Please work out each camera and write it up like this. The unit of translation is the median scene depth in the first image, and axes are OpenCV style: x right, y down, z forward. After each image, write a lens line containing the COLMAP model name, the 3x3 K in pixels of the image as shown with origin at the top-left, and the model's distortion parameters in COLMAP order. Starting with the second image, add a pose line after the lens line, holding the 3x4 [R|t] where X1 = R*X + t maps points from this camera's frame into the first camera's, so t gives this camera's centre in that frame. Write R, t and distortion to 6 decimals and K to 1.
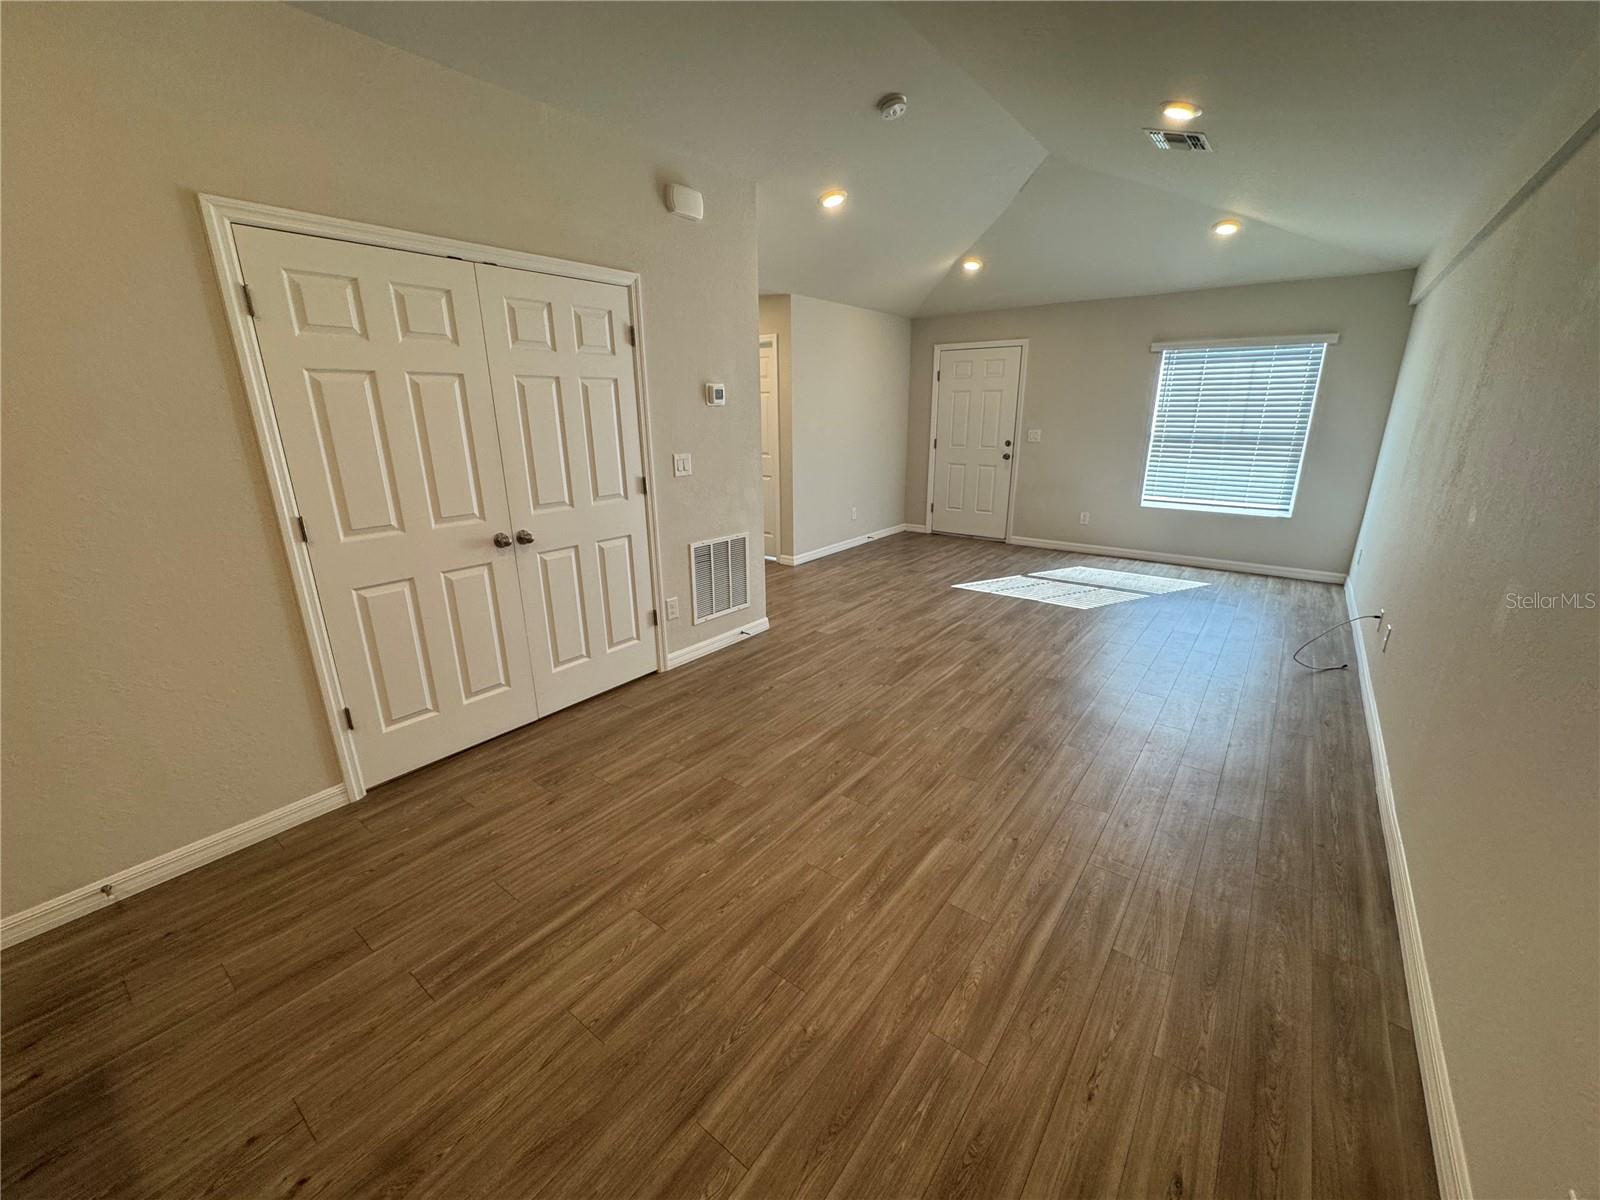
lens RADIAL K [[642.6, 0, 794.3], [0, 642.6, 601.2], [0, 0, 1]] dist [-0.006242, 0.000405]
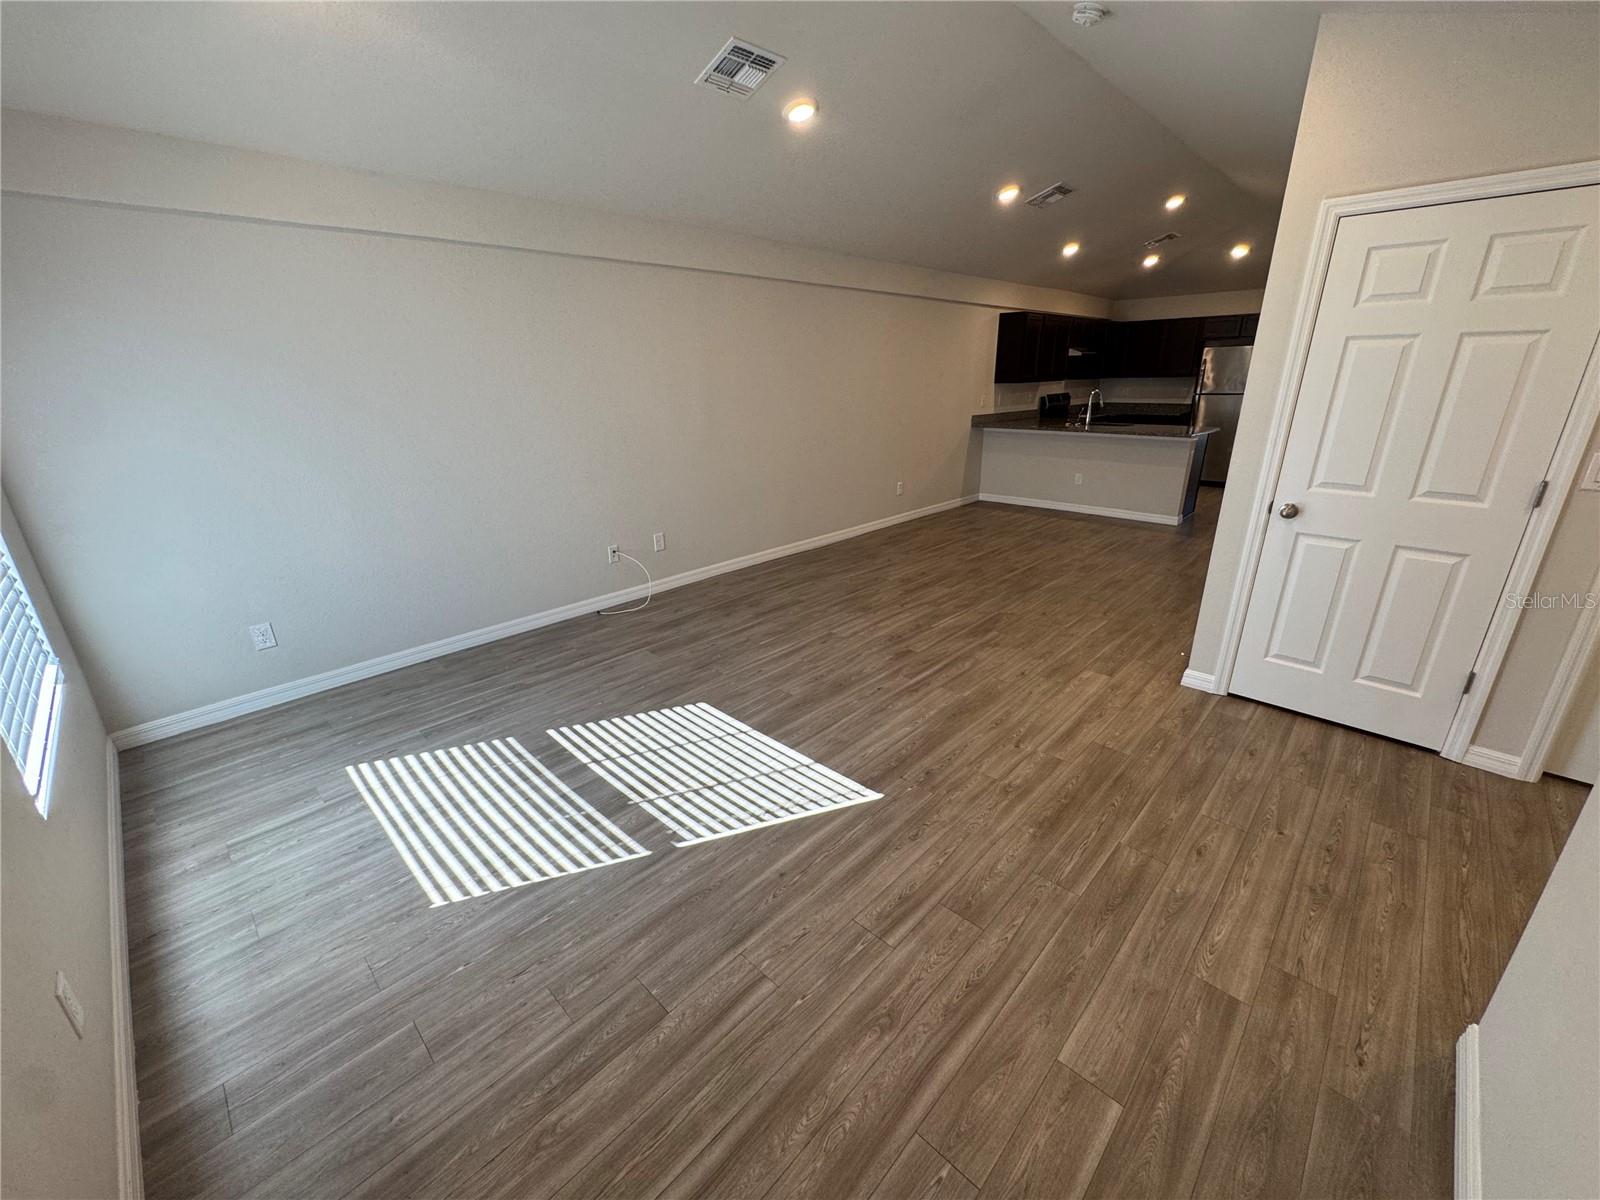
lens RADIAL K [[642.6, 0, 792.4], [0, 642.6, 592.0], [0, 0, 1]] dist [-0.006242, 0.000405]
pose [[-0.993207, -0.011594, 0.115781, 0.324462], [0.058818, 0.808516, 0.585527, -0.507854], [-0.100399, 0.588360, -0.802342, 1.614248]]
